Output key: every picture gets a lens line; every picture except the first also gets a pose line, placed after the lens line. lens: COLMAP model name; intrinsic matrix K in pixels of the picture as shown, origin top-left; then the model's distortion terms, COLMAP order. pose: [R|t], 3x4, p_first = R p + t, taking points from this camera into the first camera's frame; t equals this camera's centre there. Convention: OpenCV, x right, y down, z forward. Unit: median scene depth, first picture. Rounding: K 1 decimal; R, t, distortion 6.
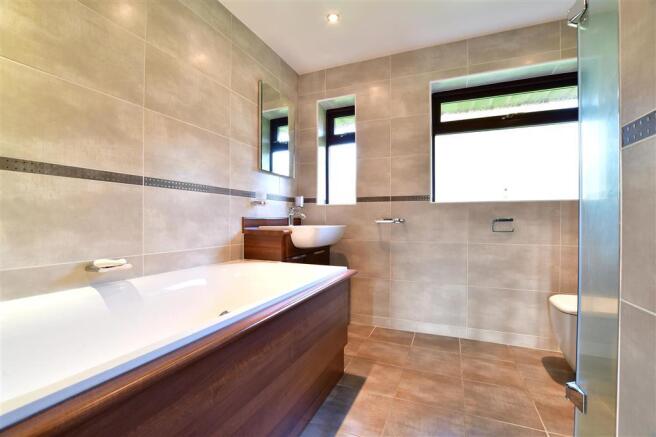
lens RADIAL K [[292.8, 0, 327.5], [0, 292.8, 220.6], [0, 0, 1]] dist [-0.015520, 0.000609]
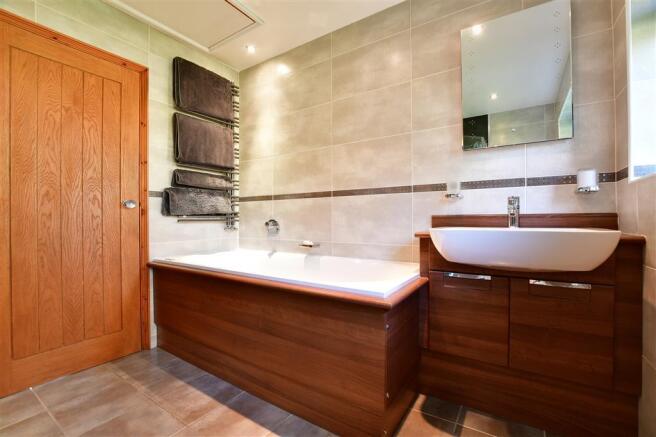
lens RADIAL K [[292.8, 0, 326.7], [0, 292.8, 219.4], [0, 0, 1]] dist [-0.015520, 0.000609]
pose [[-0.187397, 0.001361, -0.982283, 0.806615], [0.001620, 0.999998, 0.001077, -0.002171], [0.982283, -0.001390, -0.187399, 1.140814]]
